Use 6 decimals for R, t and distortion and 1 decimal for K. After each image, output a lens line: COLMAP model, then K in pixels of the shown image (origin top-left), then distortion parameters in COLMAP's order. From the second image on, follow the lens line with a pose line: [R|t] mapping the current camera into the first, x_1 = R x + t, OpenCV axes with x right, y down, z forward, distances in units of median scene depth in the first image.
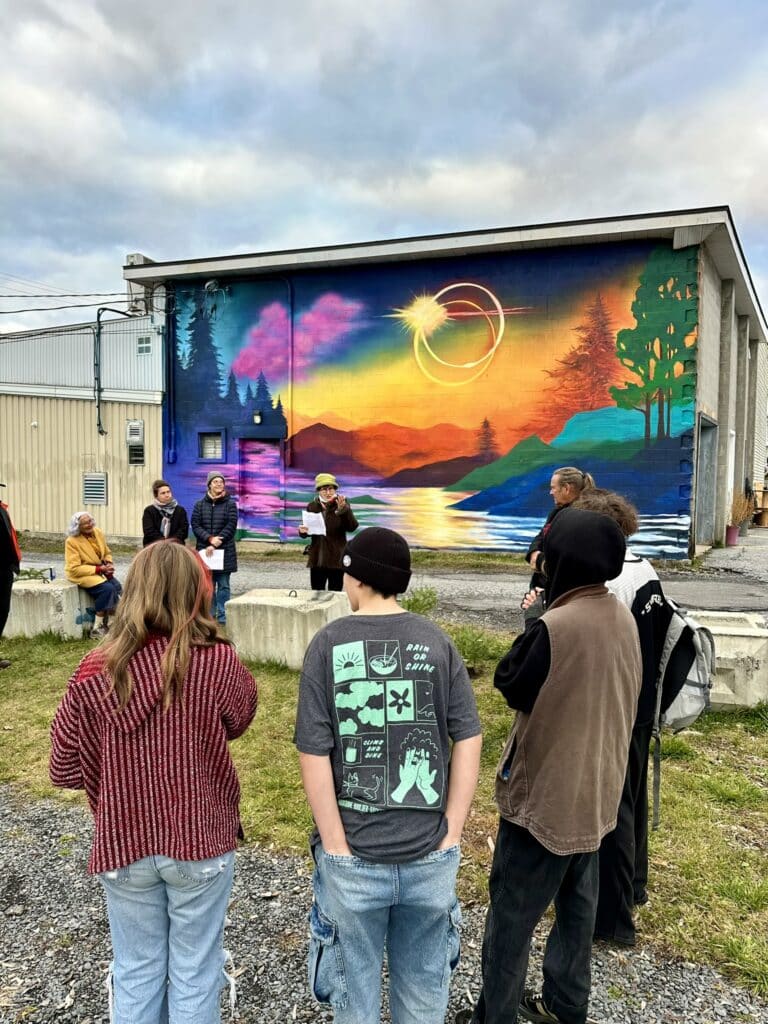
lens RADIAL K [[770.1, 0, 368.8], [0, 770.1, 516.1], [0, 0, 1]] dist [0.102189, -0.144042]
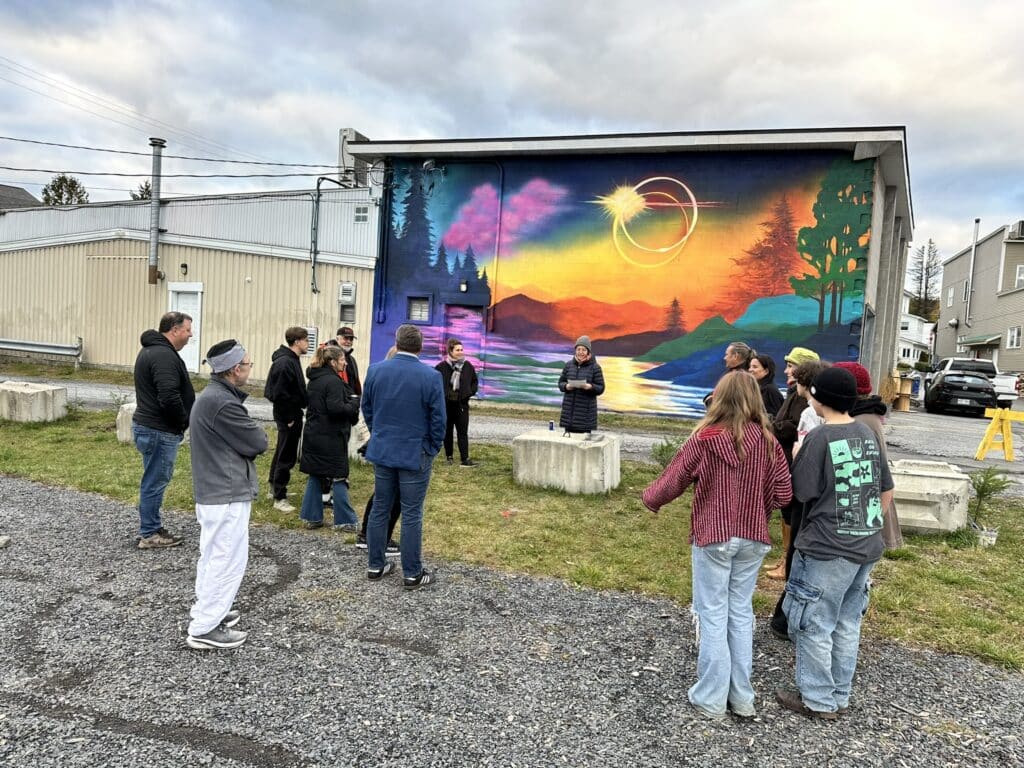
lens RADIAL K [[770.1, 0, 496.6], [0, 770.1, 384.7], [0, 0, 1]] dist [0.102189, -0.144042]
pose [[0.998363, 0.054354, 0.017803, -0.114446], [-0.054350, 0.998522, -0.000722, 0.013189], [-0.017815, -0.000246, 0.999841, -0.114134]]
